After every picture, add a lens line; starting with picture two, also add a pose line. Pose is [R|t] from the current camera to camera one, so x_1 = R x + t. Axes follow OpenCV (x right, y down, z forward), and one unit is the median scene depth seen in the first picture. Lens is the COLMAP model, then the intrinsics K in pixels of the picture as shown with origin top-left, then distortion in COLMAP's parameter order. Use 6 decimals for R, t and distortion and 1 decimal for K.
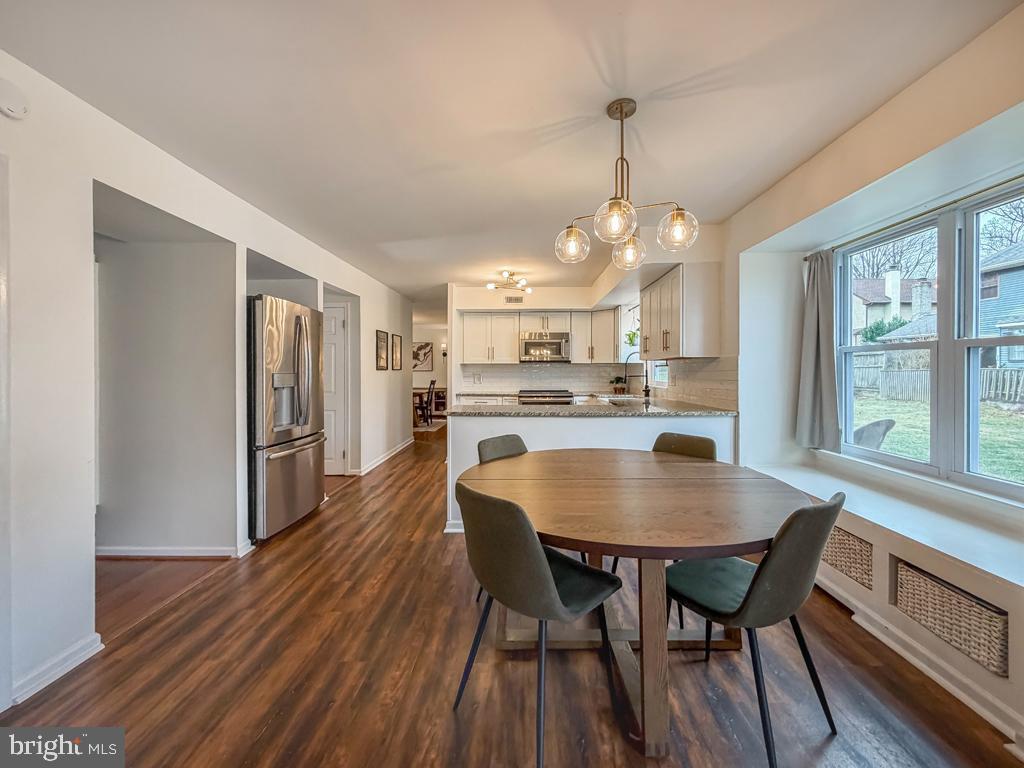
lens RADIAL K [[421.8, 0, 497.5], [0, 421.8, 371.7], [0, 0, 1]] dist [-0.003910, 0.000644]
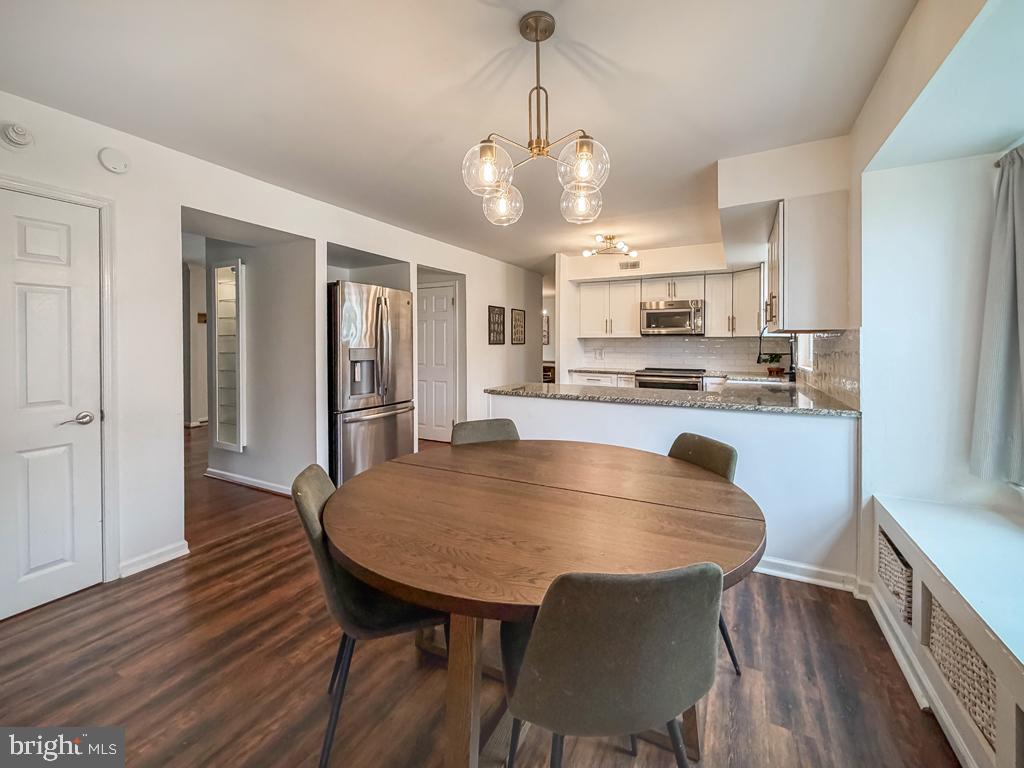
lens RADIAL K [[421.8, 0, 495.1], [0, 421.8, 348.8], [0, 0, 1]] dist [-0.003910, 0.000644]
pose [[0.897565, 0.008372, -0.440802, 0.207844], [-0.003122, 0.999915, 0.012634, -0.007079], [0.440871, -0.009964, 0.897515, 0.087453]]
